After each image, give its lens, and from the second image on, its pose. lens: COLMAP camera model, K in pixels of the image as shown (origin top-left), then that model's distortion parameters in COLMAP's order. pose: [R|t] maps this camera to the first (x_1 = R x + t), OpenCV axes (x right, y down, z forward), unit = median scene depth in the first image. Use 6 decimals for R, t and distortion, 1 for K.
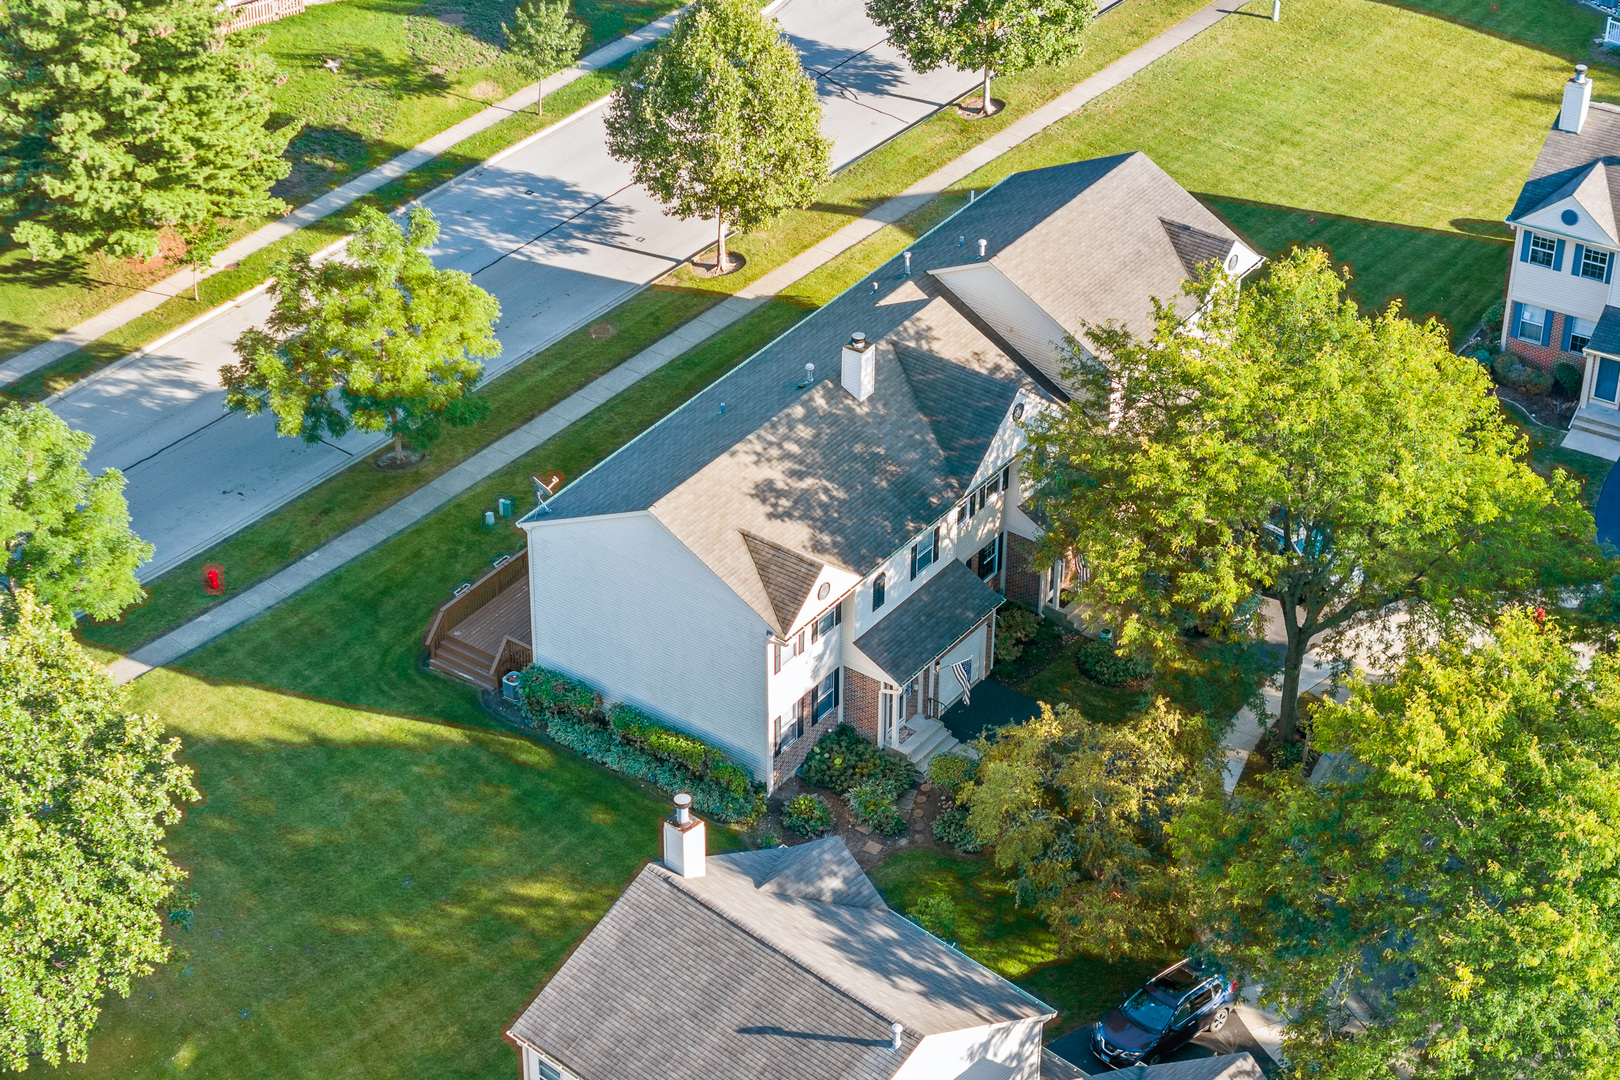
lens RADIAL K [[3279.1, 0, 810.0], [0, 3279.1, 540.0], [0, 0, 1]] dist [-0.058348, -0.084659]
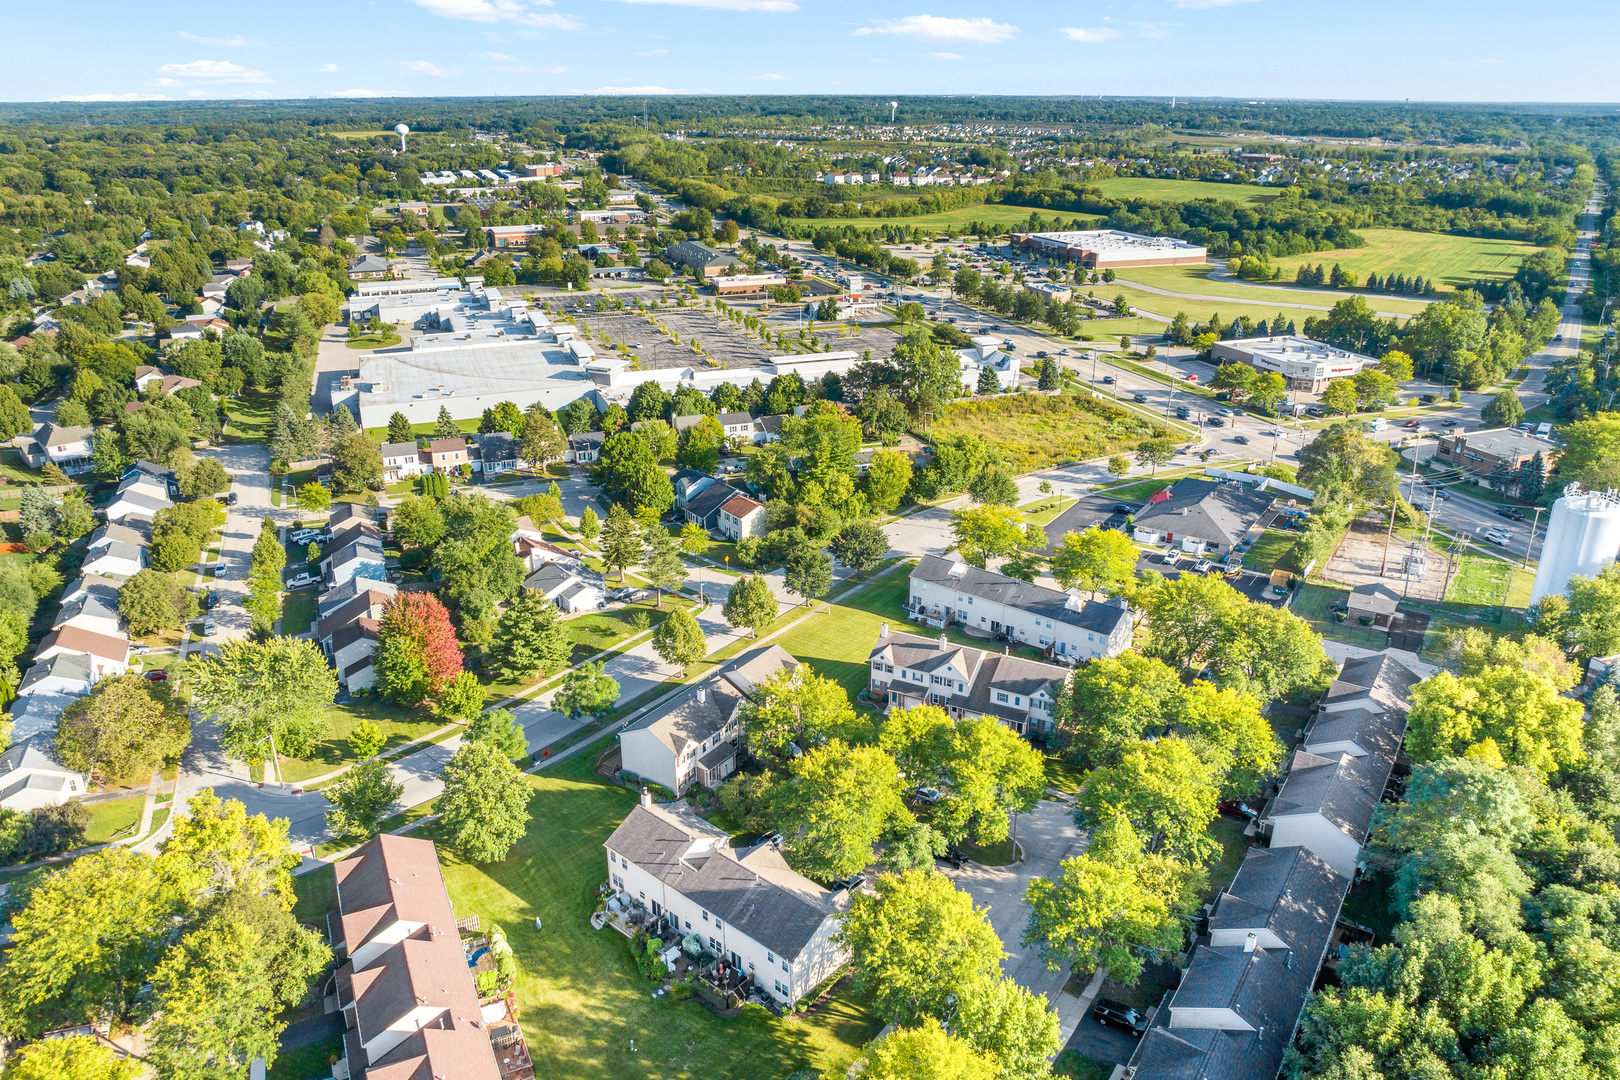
lens RADIAL K [[977.4, 0, 810.0], [0, 977.4, 540.0], [0, 0, 1]] dist [-0.038254, 0.000061]
pose [[0.998322, -0.016074, 0.055632, 0.079411], [0.028970, 0.970474, -0.239459, 0.052790], [-0.050141, 0.240669, 0.969311, -0.241489]]
